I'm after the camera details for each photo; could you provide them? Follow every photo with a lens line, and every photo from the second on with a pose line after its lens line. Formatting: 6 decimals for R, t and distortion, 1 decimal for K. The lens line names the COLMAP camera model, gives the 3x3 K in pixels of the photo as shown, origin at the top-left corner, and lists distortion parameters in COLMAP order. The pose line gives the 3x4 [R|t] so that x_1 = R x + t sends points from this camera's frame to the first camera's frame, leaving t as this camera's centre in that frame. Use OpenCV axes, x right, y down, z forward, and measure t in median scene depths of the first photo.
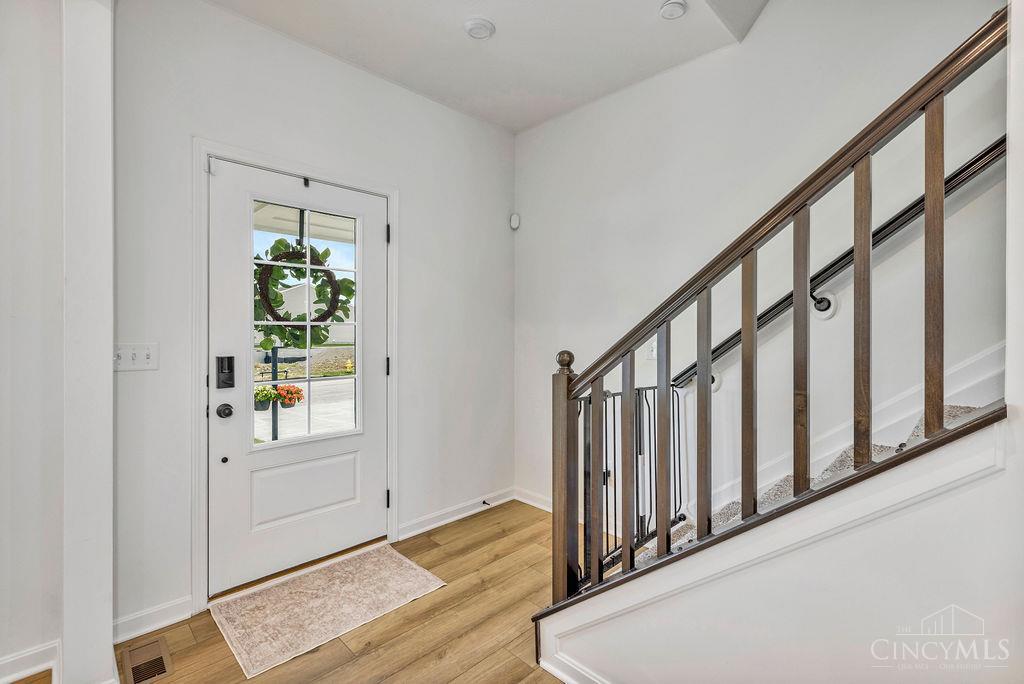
lens RADIAL K [[461.2, 0, 512.0], [0, 461.2, 342.0], [0, 0, 1]] dist [0.001698, 0.000314]
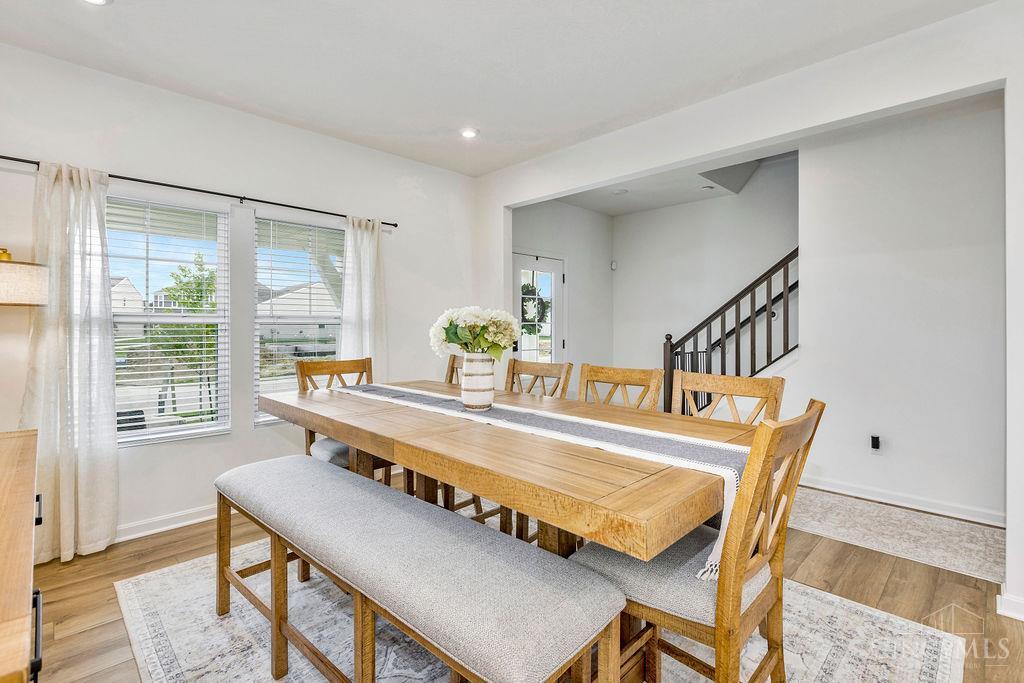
lens RADIAL K [[473.8, 0, 512.7], [0, 473.8, 325.8], [0, 0, 1]] dist [-0.000168, 0.000006]
pose [[0.999993, -0.001990, -0.003288, -0.758655], [0.001912, 0.999724, -0.023436, 0.033011], [0.003334, 0.023430, 0.999720, -1.676167]]
